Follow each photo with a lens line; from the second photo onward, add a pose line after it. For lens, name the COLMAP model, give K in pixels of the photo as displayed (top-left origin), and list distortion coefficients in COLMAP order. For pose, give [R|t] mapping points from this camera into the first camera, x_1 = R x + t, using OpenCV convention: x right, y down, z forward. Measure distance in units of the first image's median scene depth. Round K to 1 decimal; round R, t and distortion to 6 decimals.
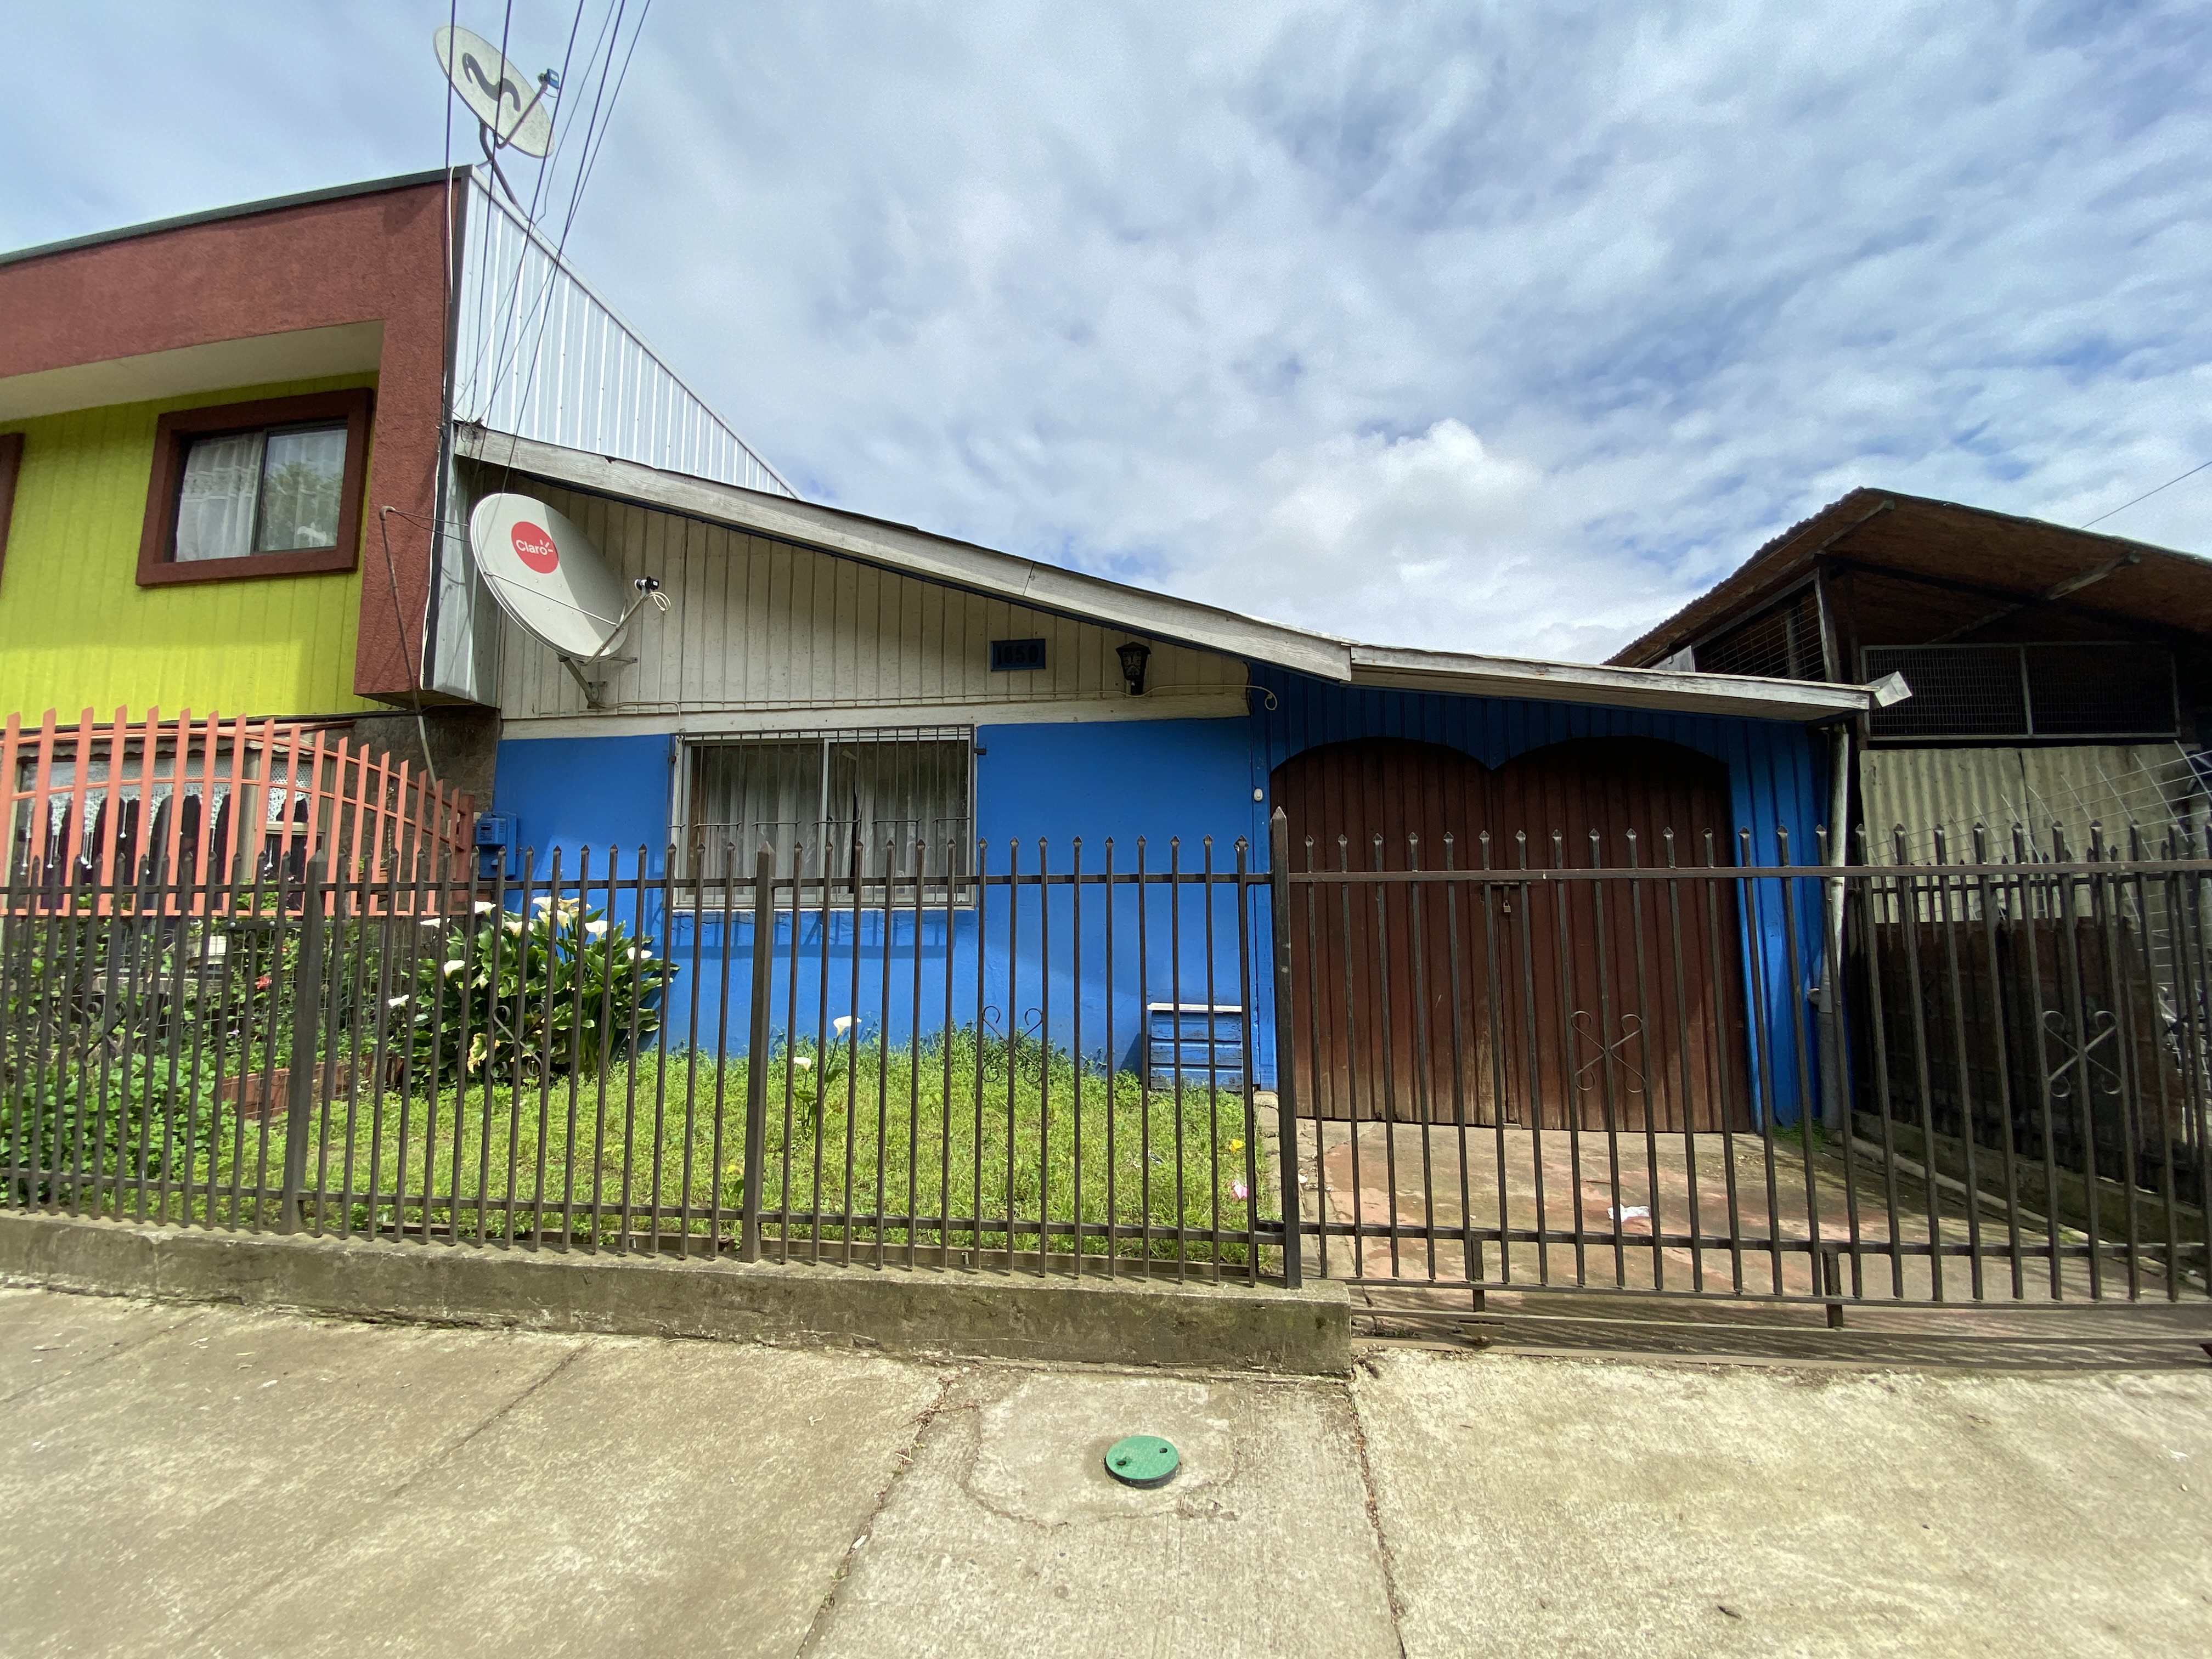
lens RADIAL K [[913.3, 0, 1081.2], [0, 913.3, 825.7], [0, 0, 1]] dist [0.012247, -0.016830]
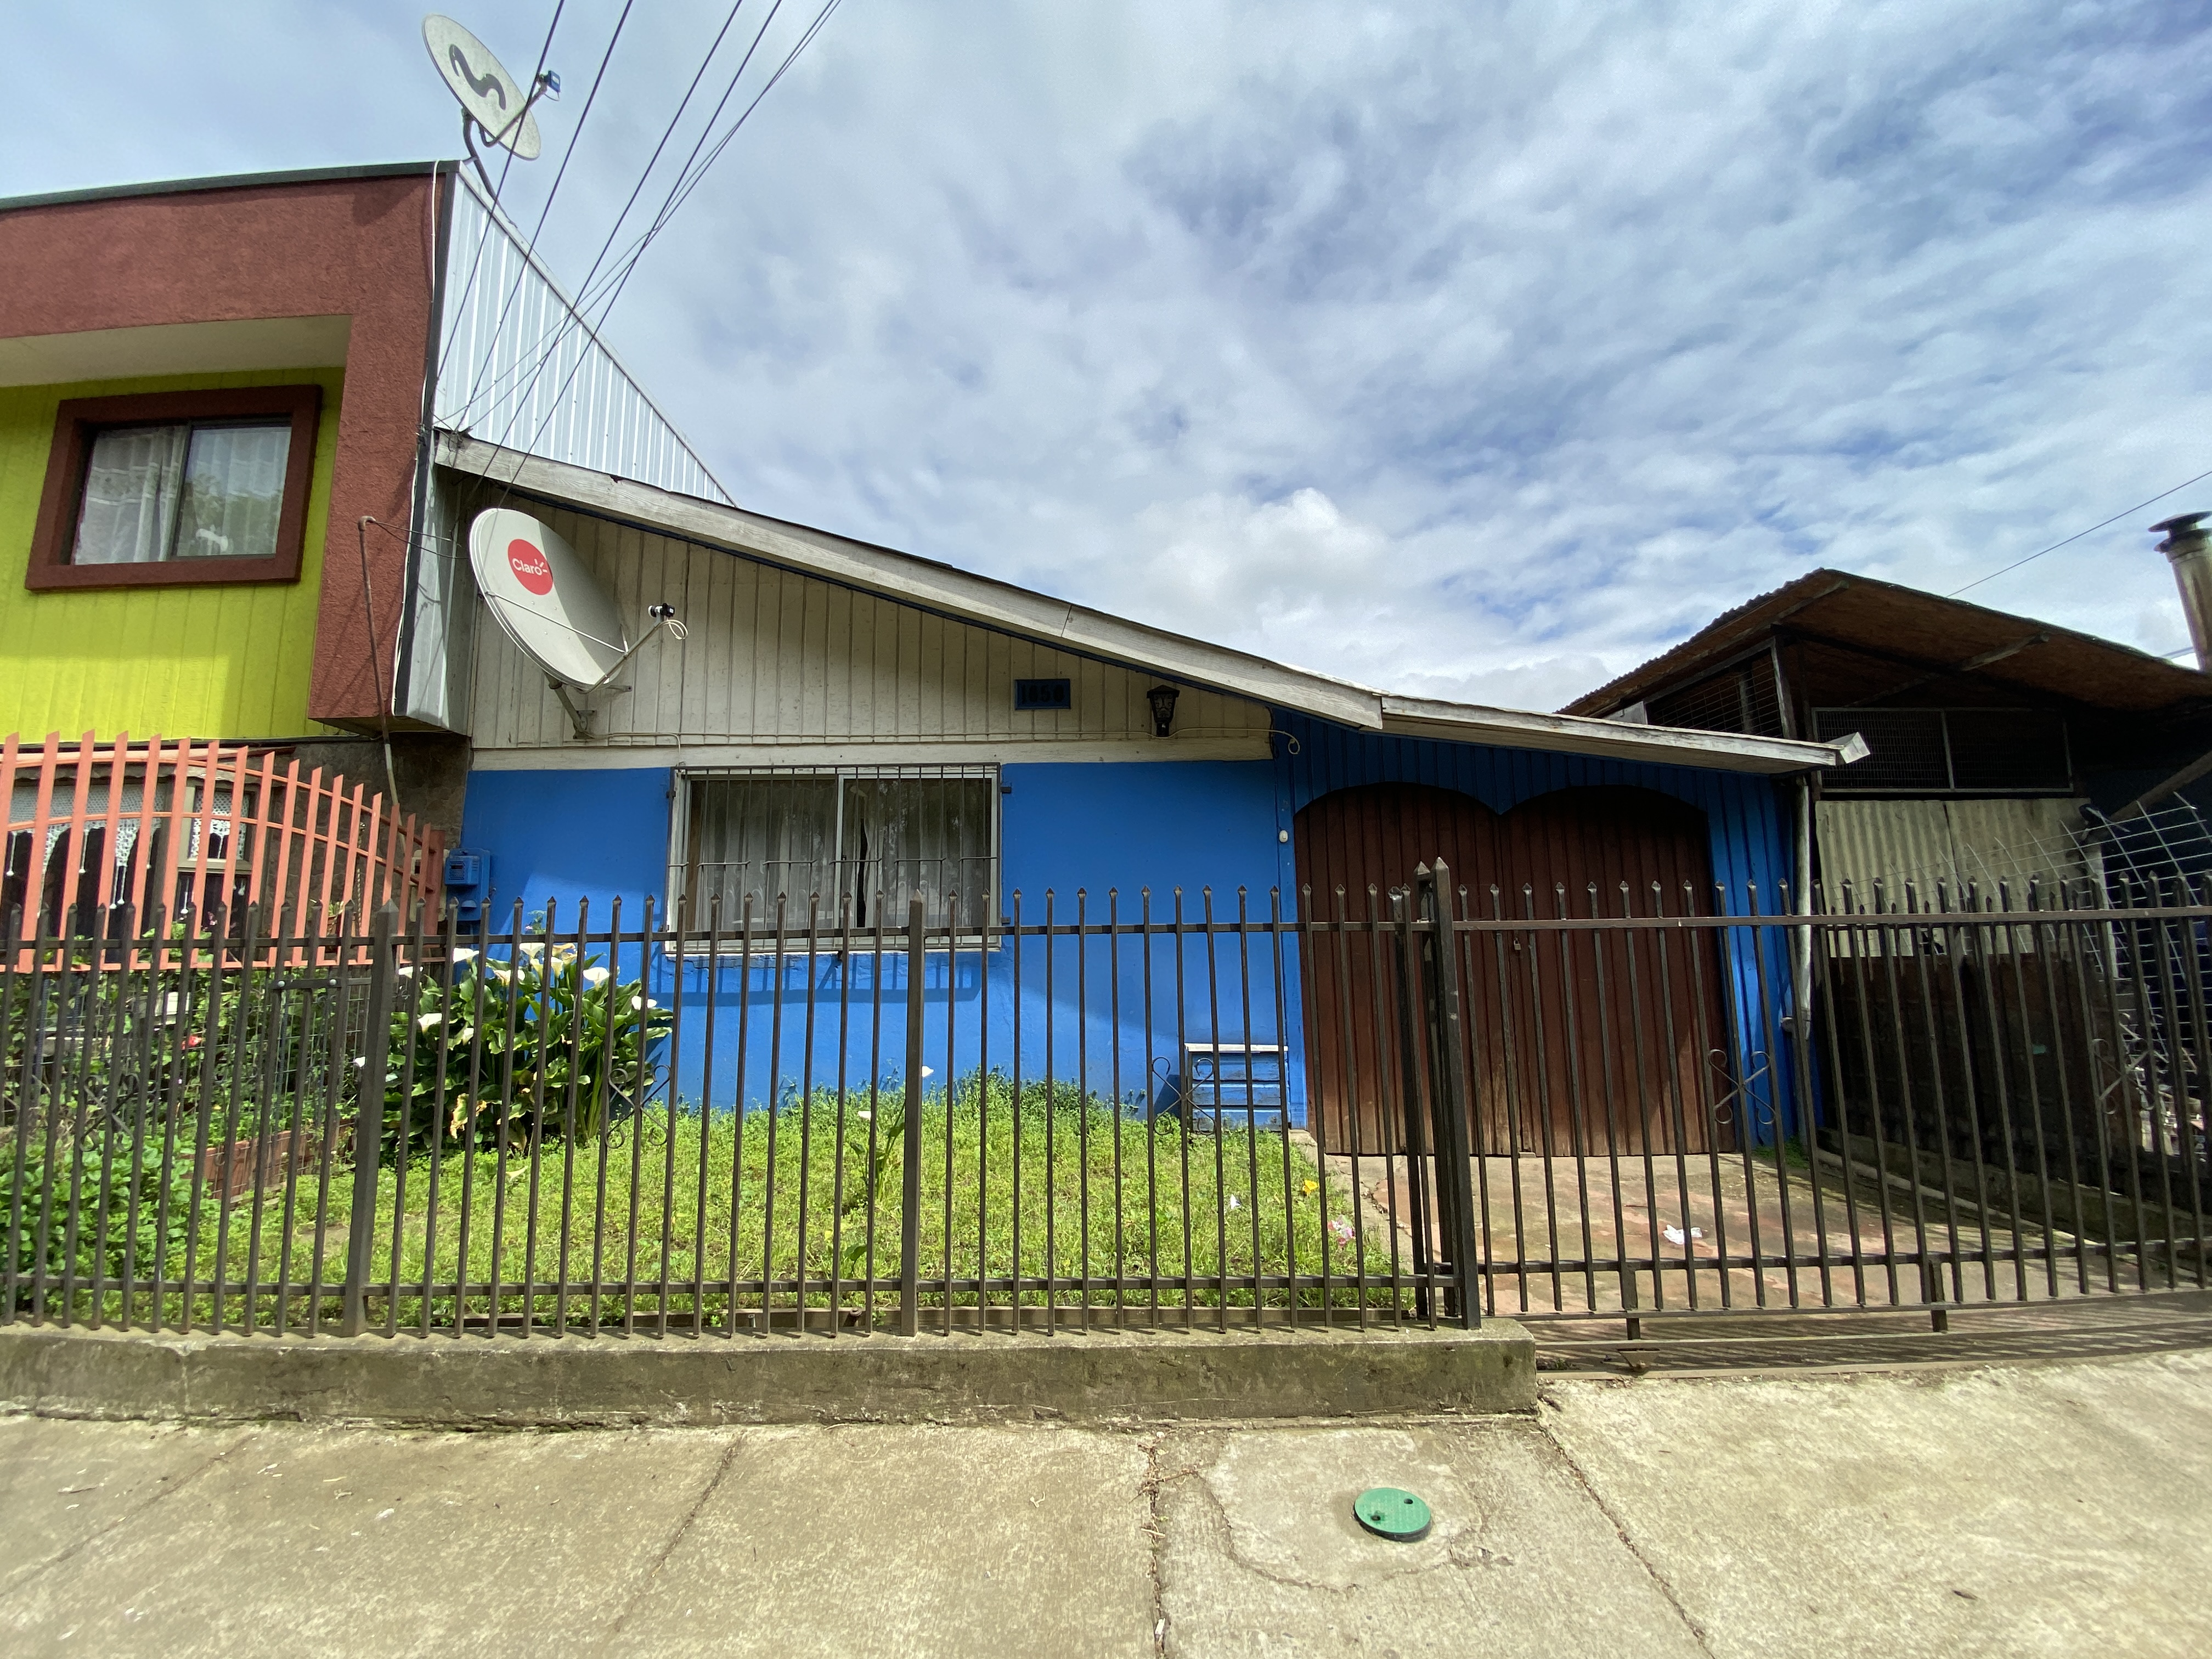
lens RADIAL K [[913.3, 0, 1081.2], [0, 913.3, 825.7], [0, 0, 1]] dist [0.012247, -0.016830]
pose [[0.991749, 0.008192, 0.127930, -0.174772], [-0.003504, 0.999316, -0.036821, -0.008301], [-0.128144, 0.036069, 0.991099, 0.012163]]
